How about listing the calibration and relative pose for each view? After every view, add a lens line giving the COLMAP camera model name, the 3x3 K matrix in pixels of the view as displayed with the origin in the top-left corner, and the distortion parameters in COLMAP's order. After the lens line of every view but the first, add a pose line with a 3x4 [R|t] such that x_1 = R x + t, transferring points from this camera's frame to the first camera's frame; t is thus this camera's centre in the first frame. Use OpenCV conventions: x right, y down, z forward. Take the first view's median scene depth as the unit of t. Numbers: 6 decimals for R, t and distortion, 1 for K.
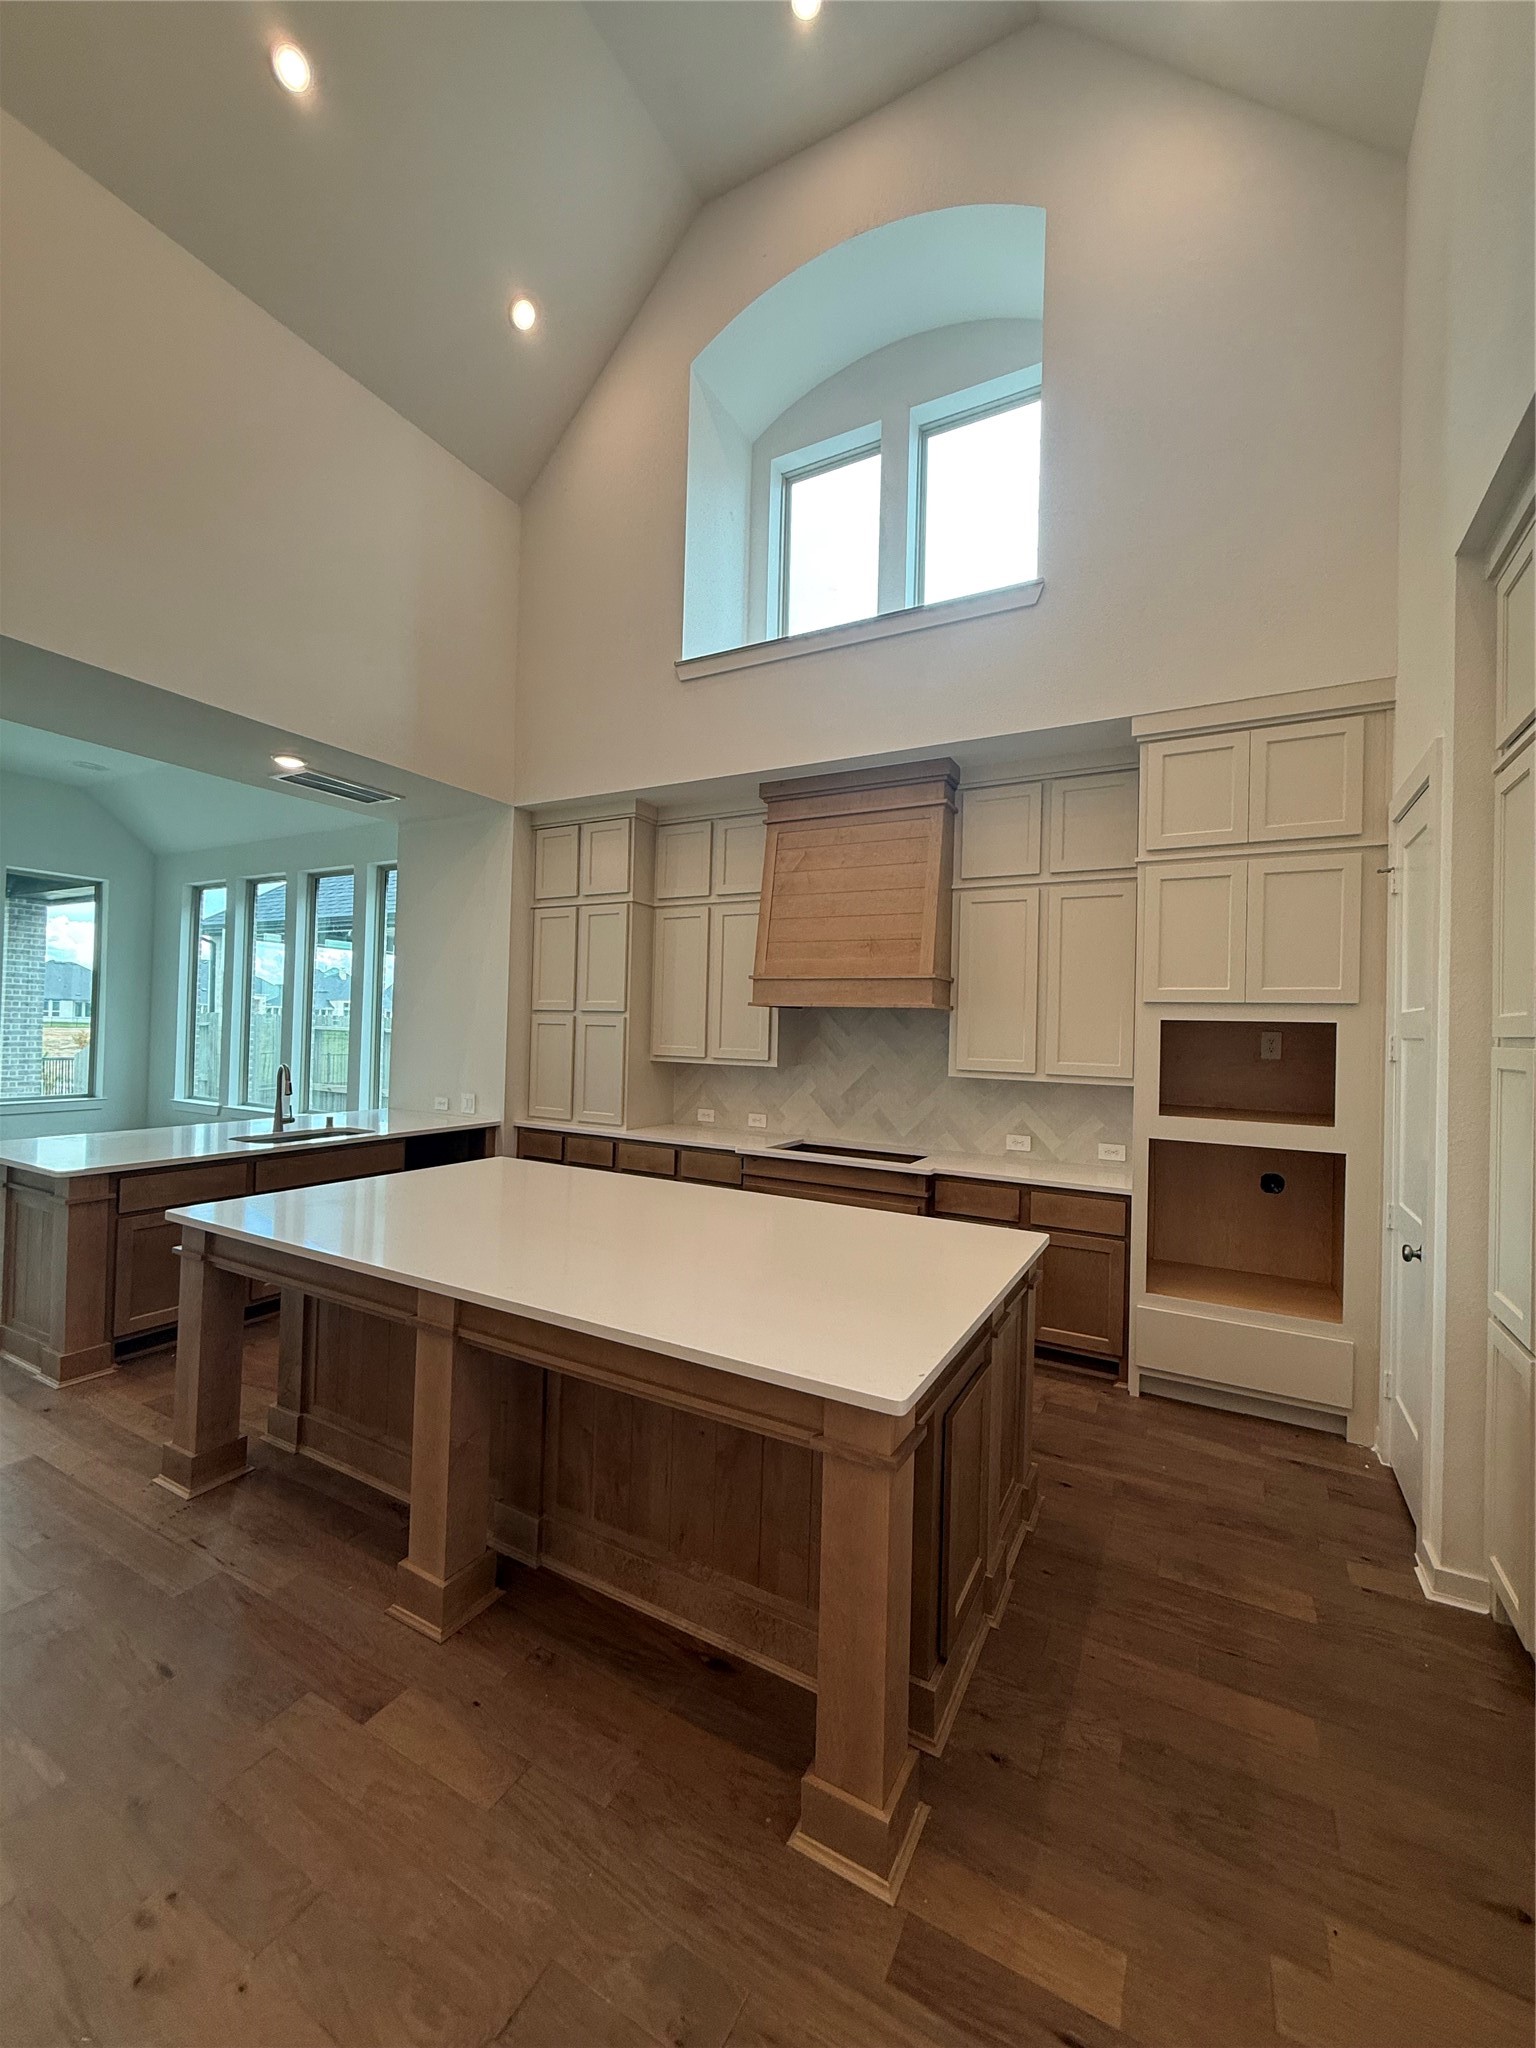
lens RADIAL K [[818.1, 0, 768.0], [0, 818.1, 1024.0], [0, 0, 1]] dist [-0.001301, -0.000043]
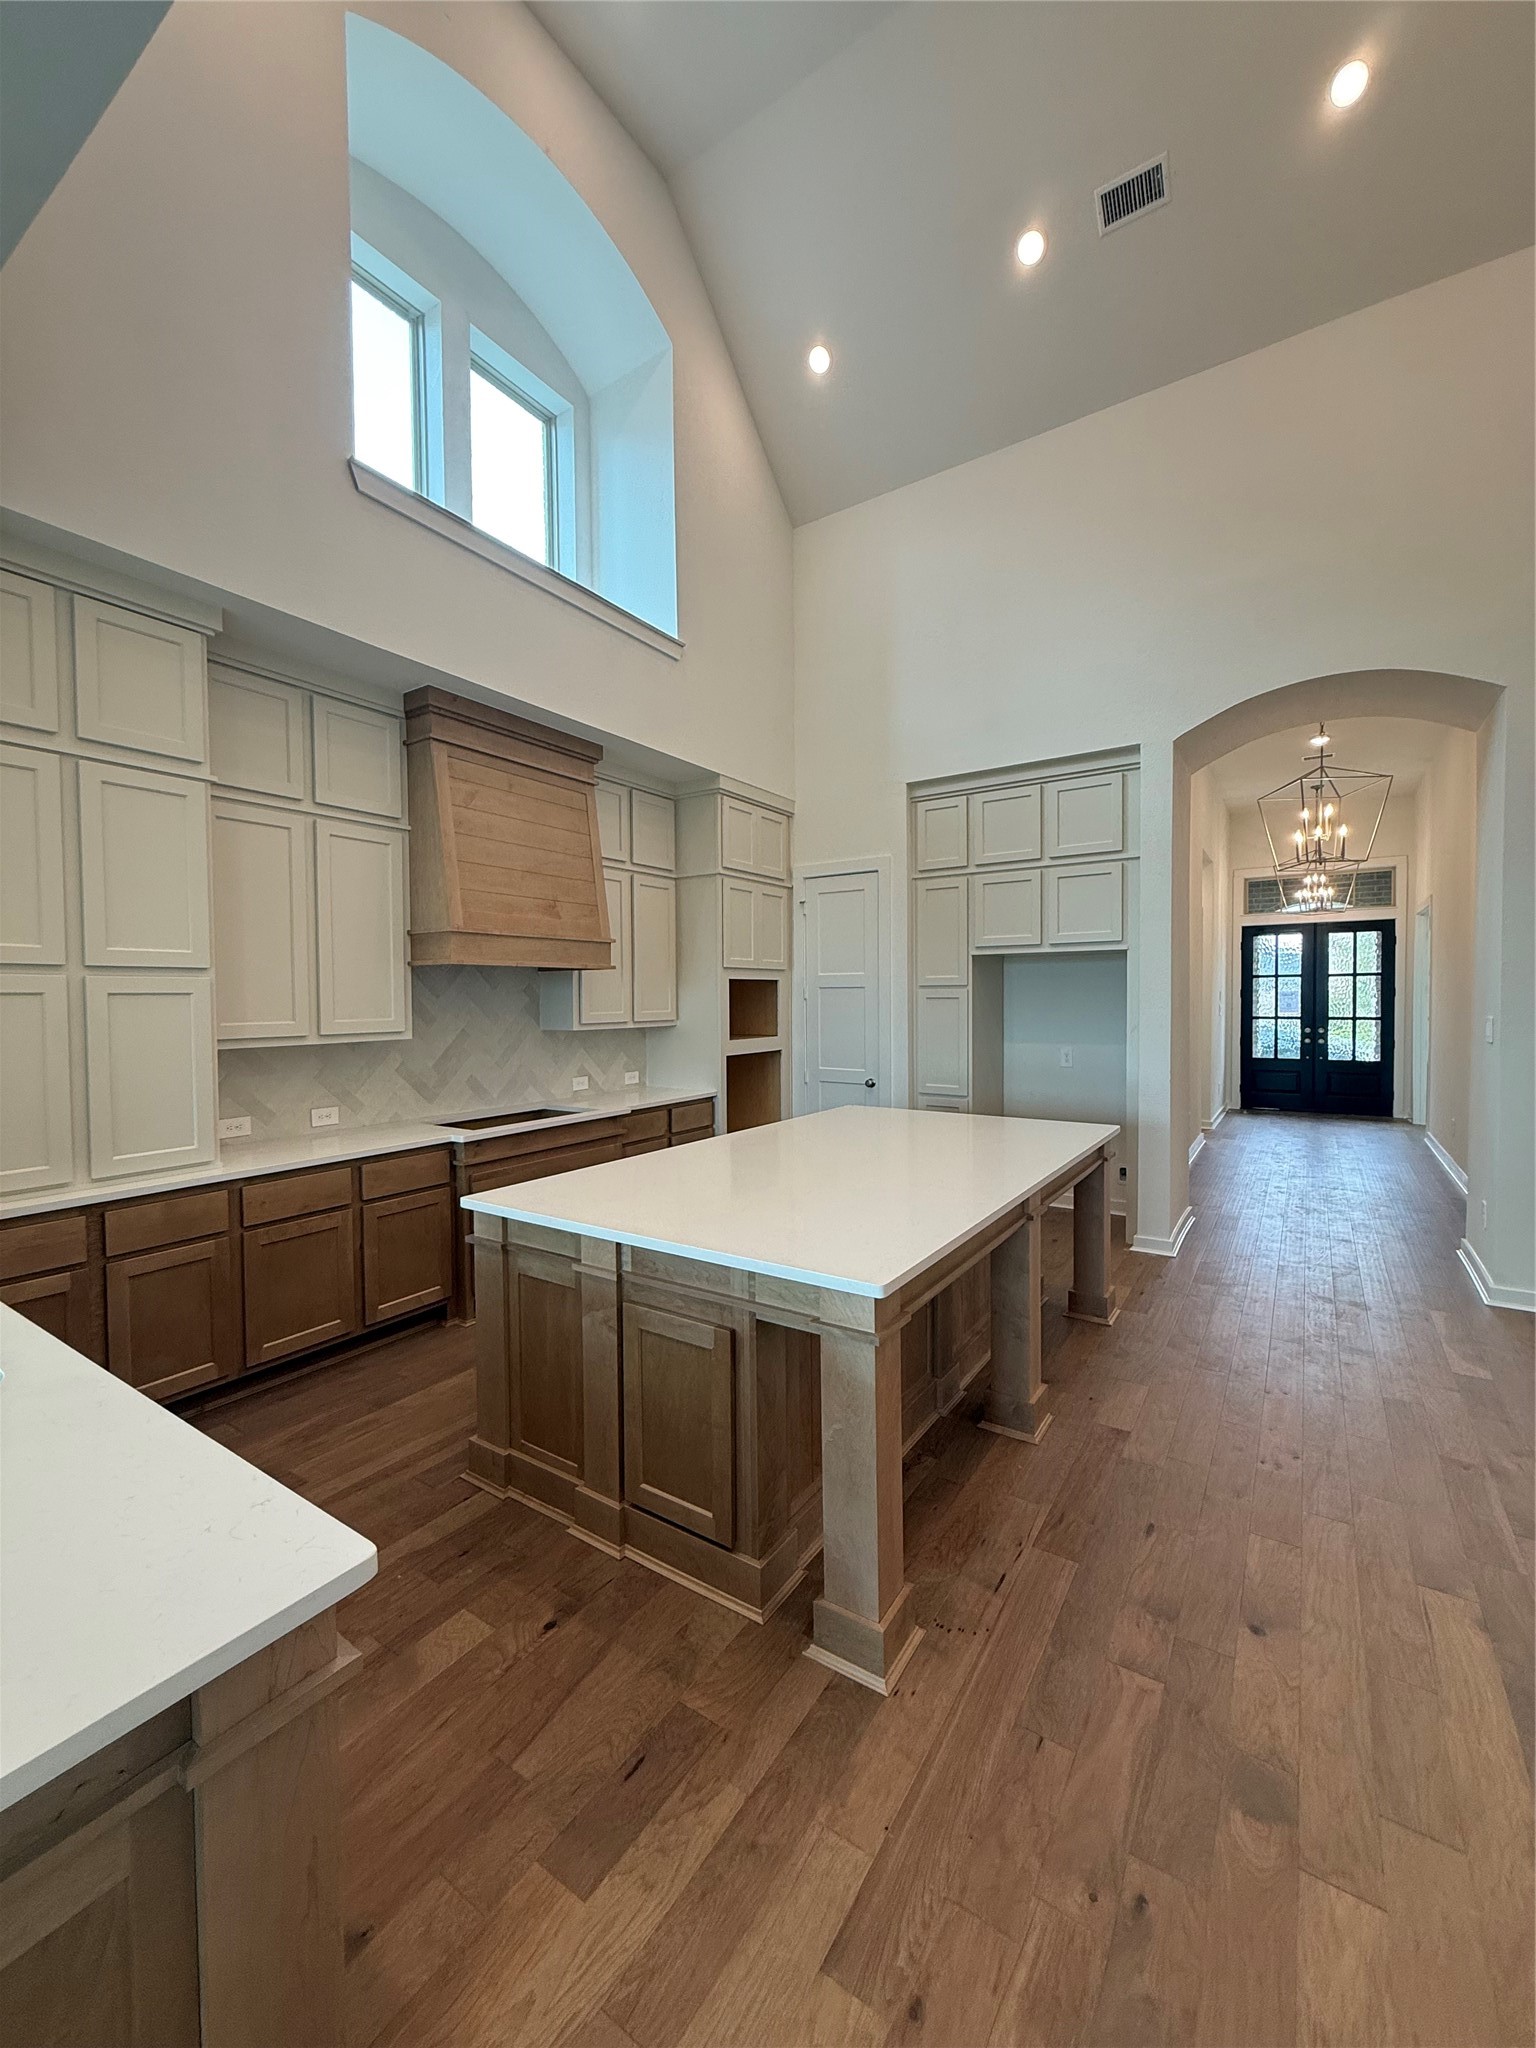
lens RADIAL K [[818.1, 0, 768.0], [0, 818.1, 1024.0], [0, 0, 1]] dist [-0.001301, -0.000043]
pose [[0.079895, -0.059651, 0.995017, -0.881216], [0.006818, 0.998217, 0.059296, -0.008973], [-0.996780, 0.002047, 0.080159, 0.667169]]
